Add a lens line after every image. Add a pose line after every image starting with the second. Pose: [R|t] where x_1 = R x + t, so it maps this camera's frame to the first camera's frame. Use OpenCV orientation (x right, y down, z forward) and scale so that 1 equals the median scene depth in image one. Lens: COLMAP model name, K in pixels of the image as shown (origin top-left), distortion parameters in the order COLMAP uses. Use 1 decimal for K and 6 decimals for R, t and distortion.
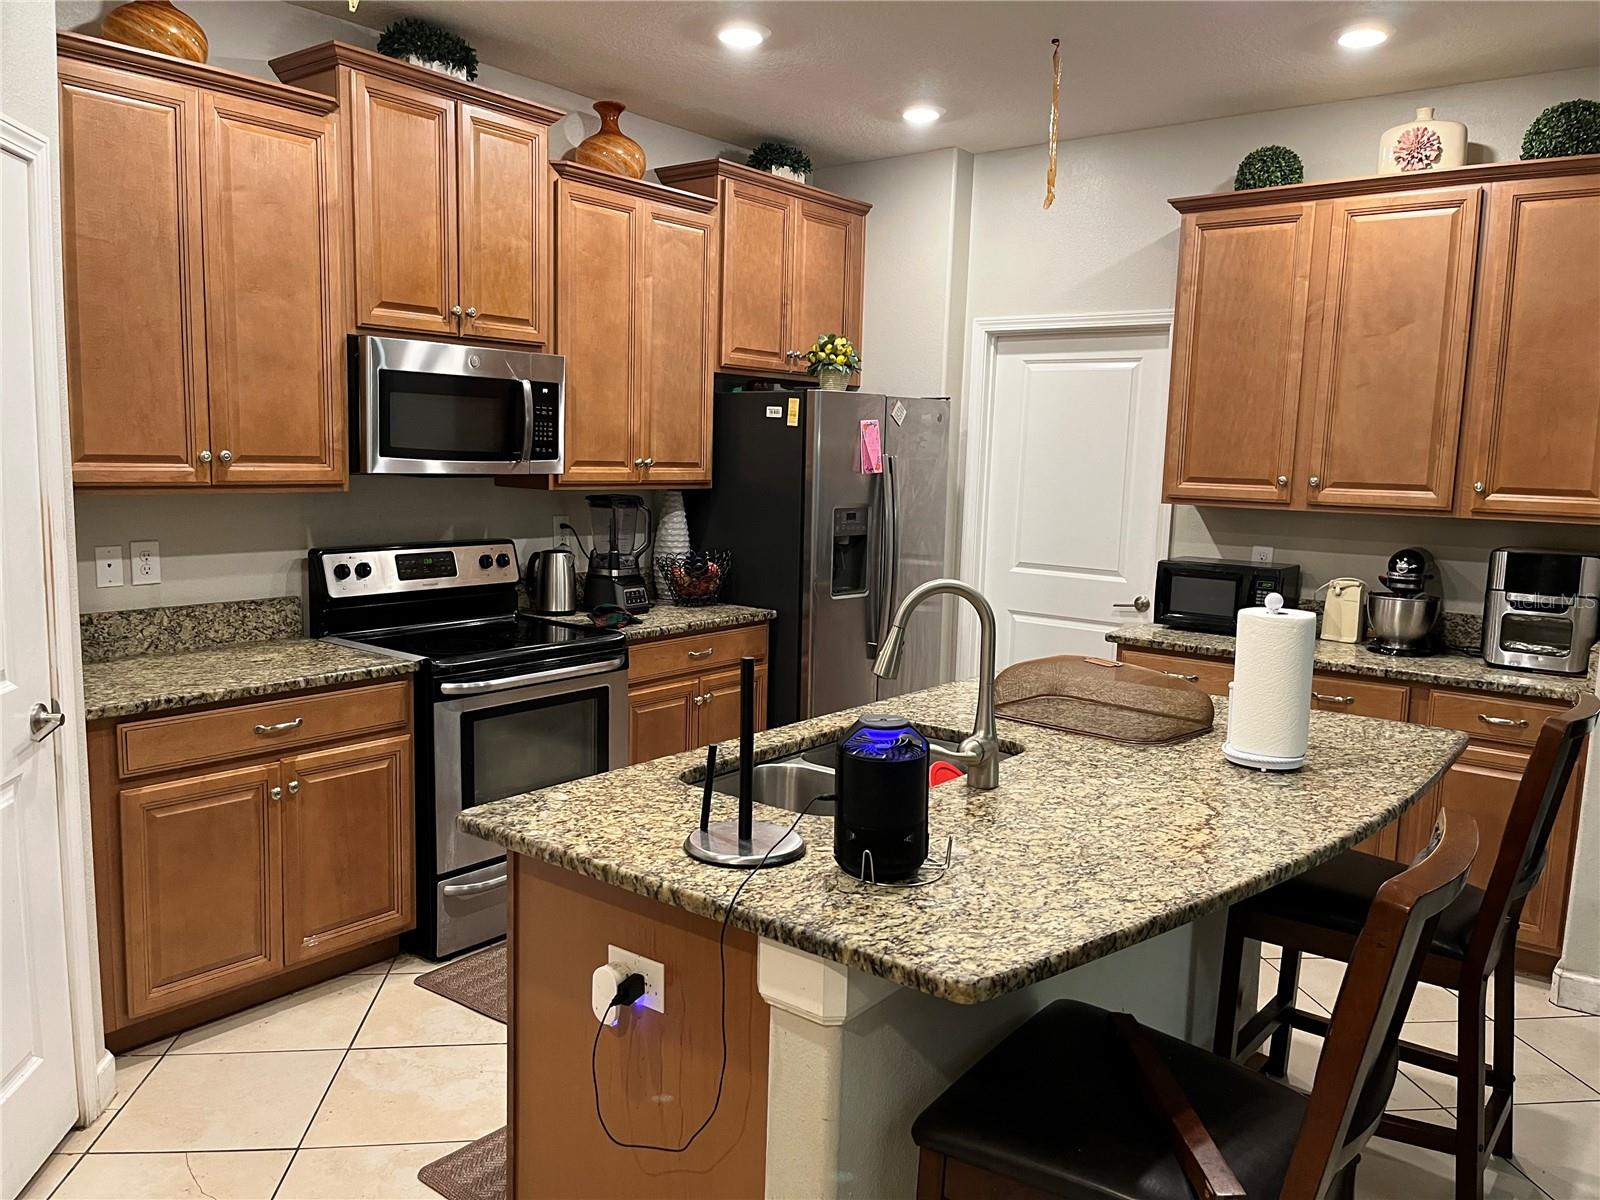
lens RADIAL K [[1230.4, 0, 806.8], [0, 1230.4, 604.7], [0, 0, 1]] dist [0.025617, -0.044680]
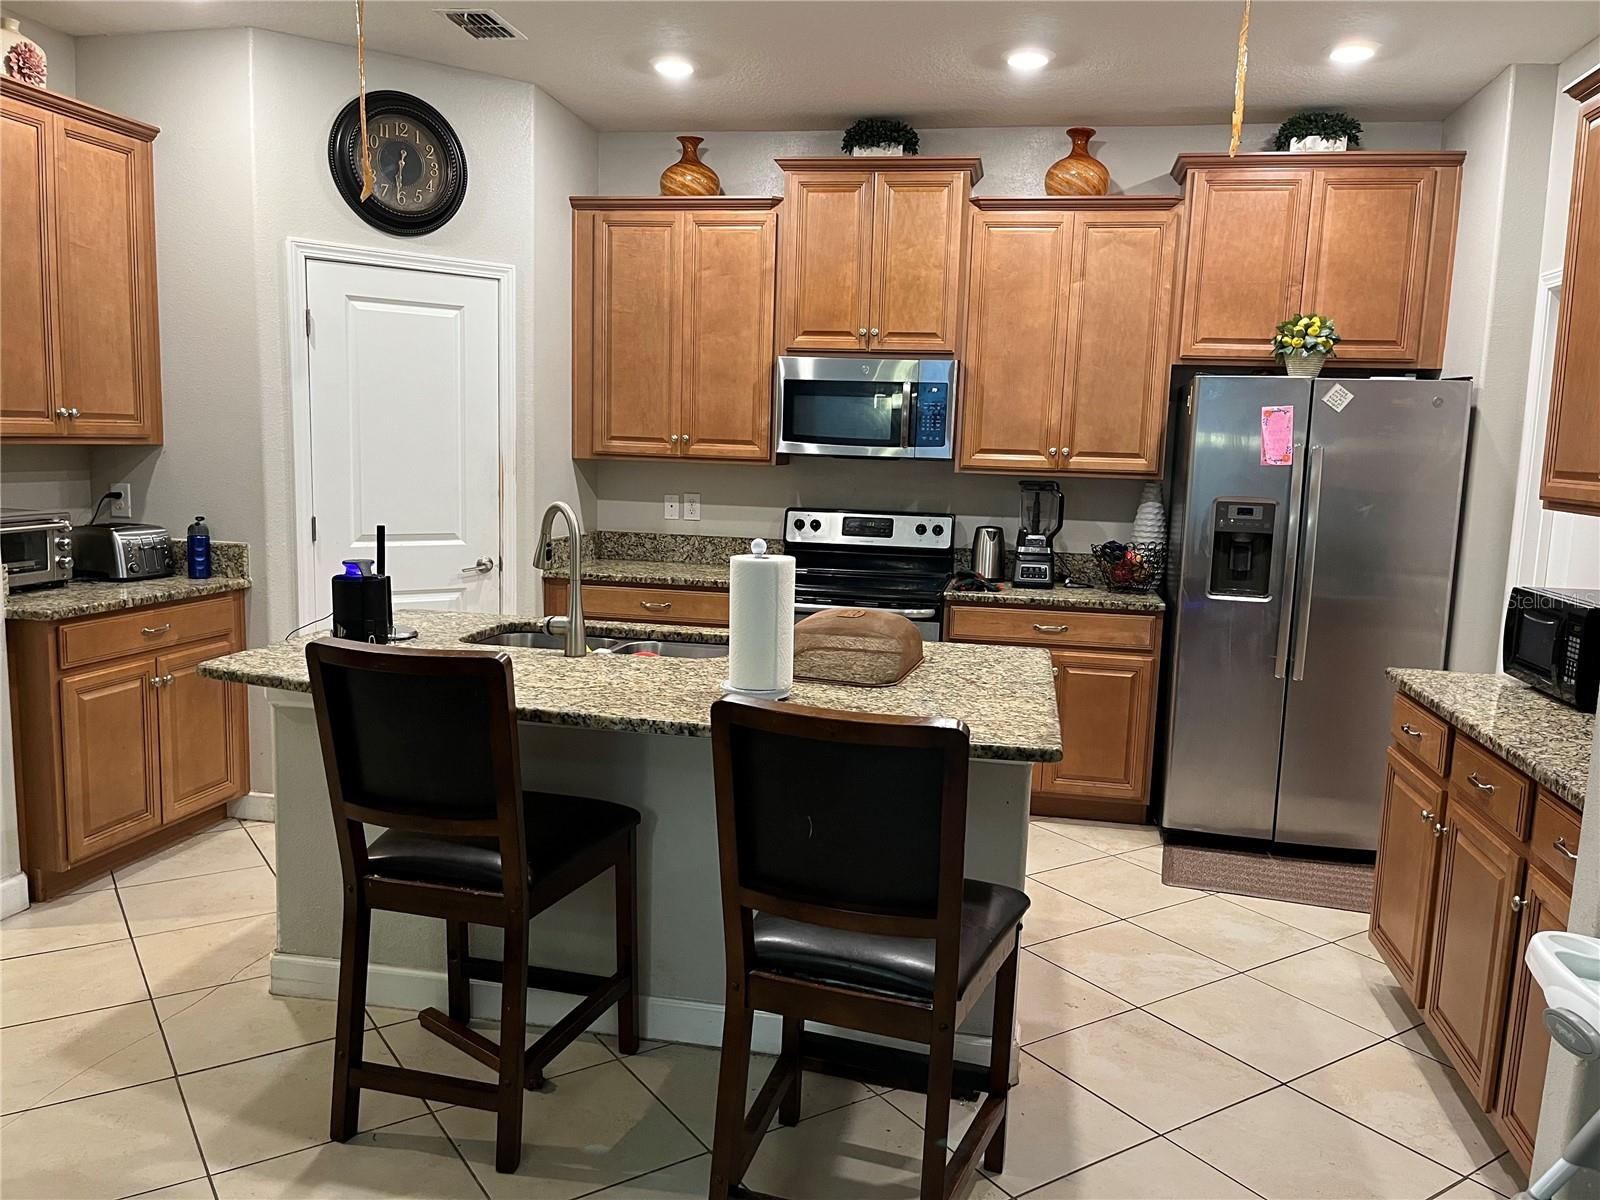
lens RADIAL K [[1230.4, 0, 799.6], [0, 1230.4, 612.7], [0, 0, 1]] dist [0.025617, -0.044680]
pose [[0.452662, 0.110547, -0.884803, 0.887655], [-0.133025, 0.989553, 0.055579, -0.004728], [0.881704, 0.092542, 0.462638, 0.357771]]
